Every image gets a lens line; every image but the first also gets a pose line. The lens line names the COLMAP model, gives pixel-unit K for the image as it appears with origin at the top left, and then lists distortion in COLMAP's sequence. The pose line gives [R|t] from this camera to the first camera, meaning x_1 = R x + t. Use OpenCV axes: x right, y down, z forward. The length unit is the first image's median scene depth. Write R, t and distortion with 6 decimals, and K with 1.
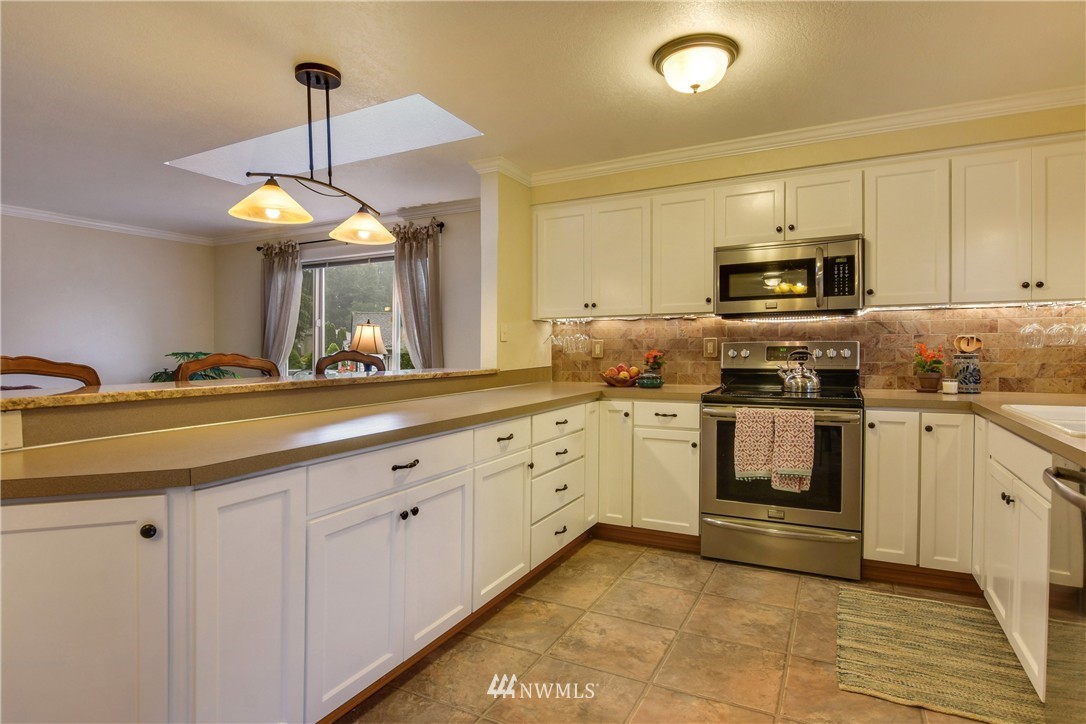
lens RADIAL K [[579.5, 0, 542.3], [0, 579.5, 338.3], [0, 0, 1]] dist [-0.013017, -0.003731]
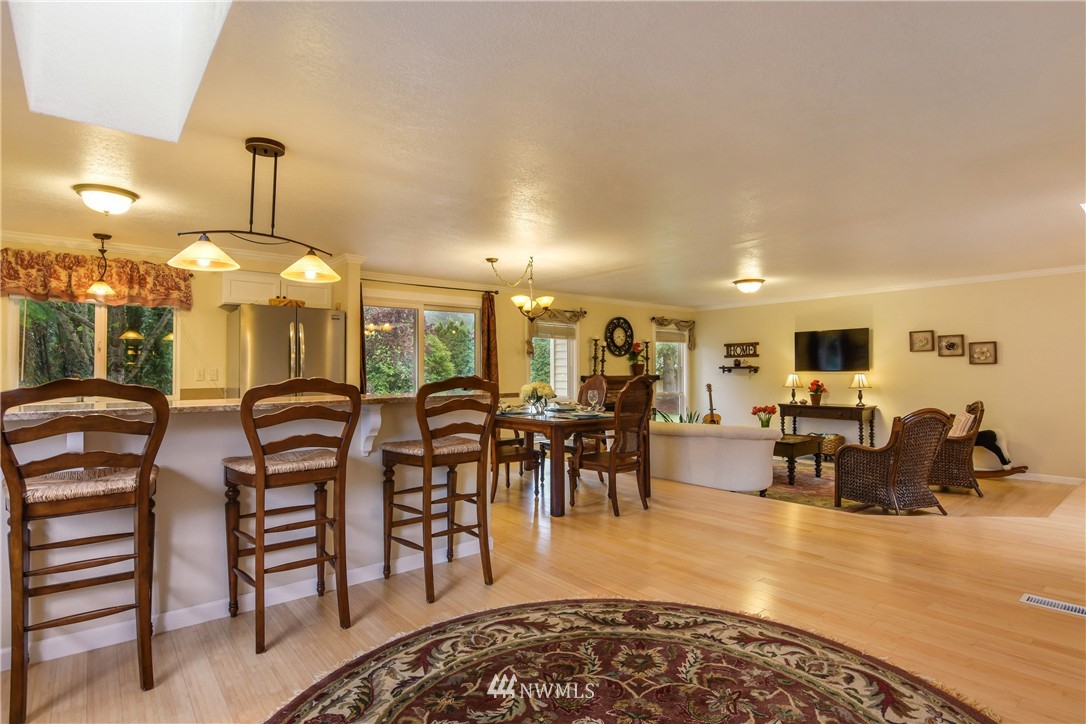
lens RADIAL K [[543.5, 0, 527.2], [0, 543.5, 360.1], [0, 0, 1]] dist [-0.021917, -0.003445]
pose [[-0.905186, 0.022052, 0.424442, -1.070766], [0.004852, 0.999124, -0.041563, 0.031127], [-0.424987, -0.035563, -0.904501, 1.403485]]
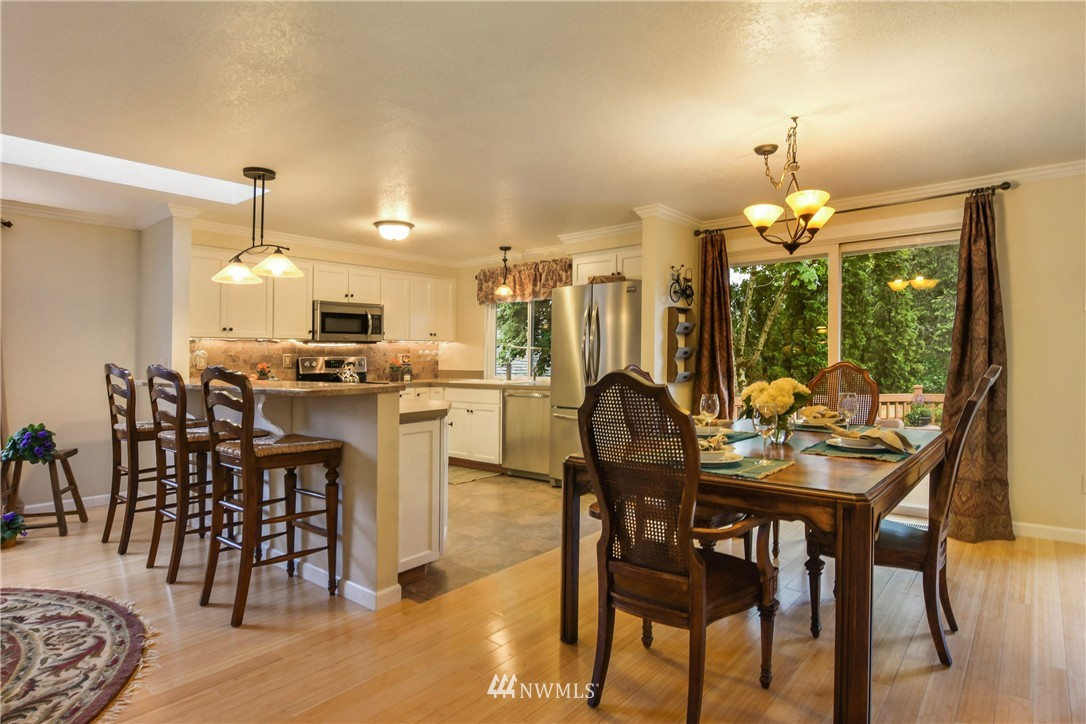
lens RADIAL K [[583.1, 0, 556.0], [0, 583.1, 344.3], [0, 0, 1]] dist [-0.004329, -0.007959]
pose [[0.219471, 0.029302, 0.975179, -1.305335], [-0.012897, 0.999549, -0.027132, 0.006075], [-0.975534, -0.006622, 0.219750, -0.047854]]
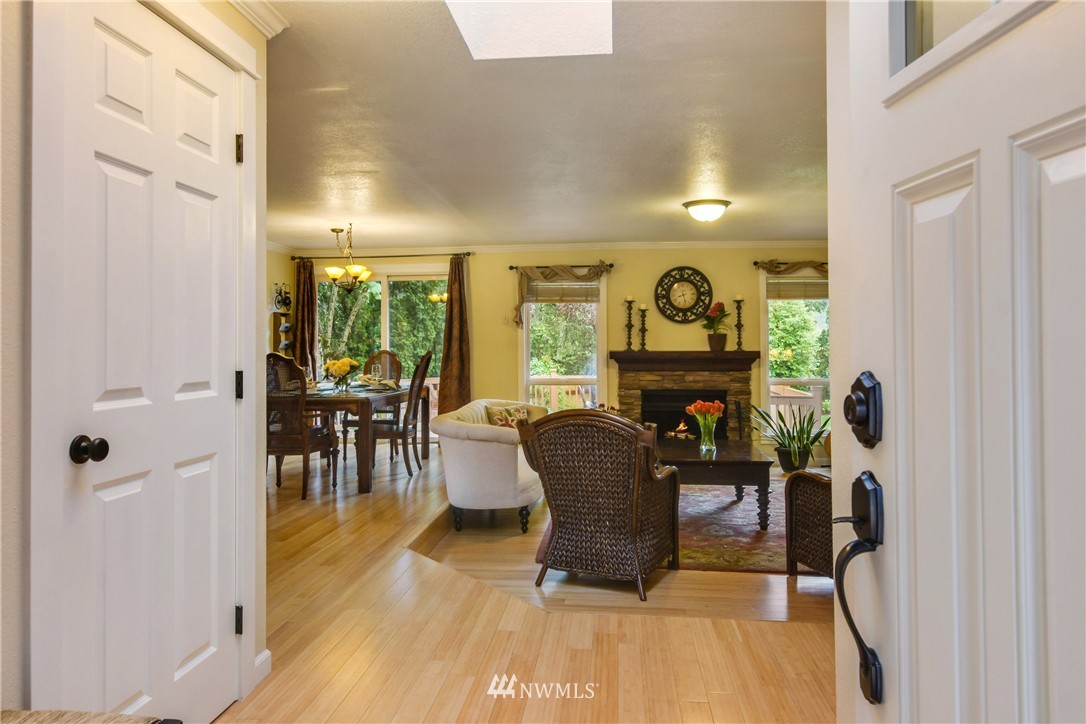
lens RADIAL K [[697.0, 0, 537.4], [0, 697.0, 363.6], [0, 0, 1]] dist [-0.040022, 0.000851]
pose [[-0.367242, -0.011233, 0.930057, -2.491331], [-0.006751, 0.999933, 0.009411, 0.022605], [-0.930101, -0.002823, -0.367293, 0.033780]]
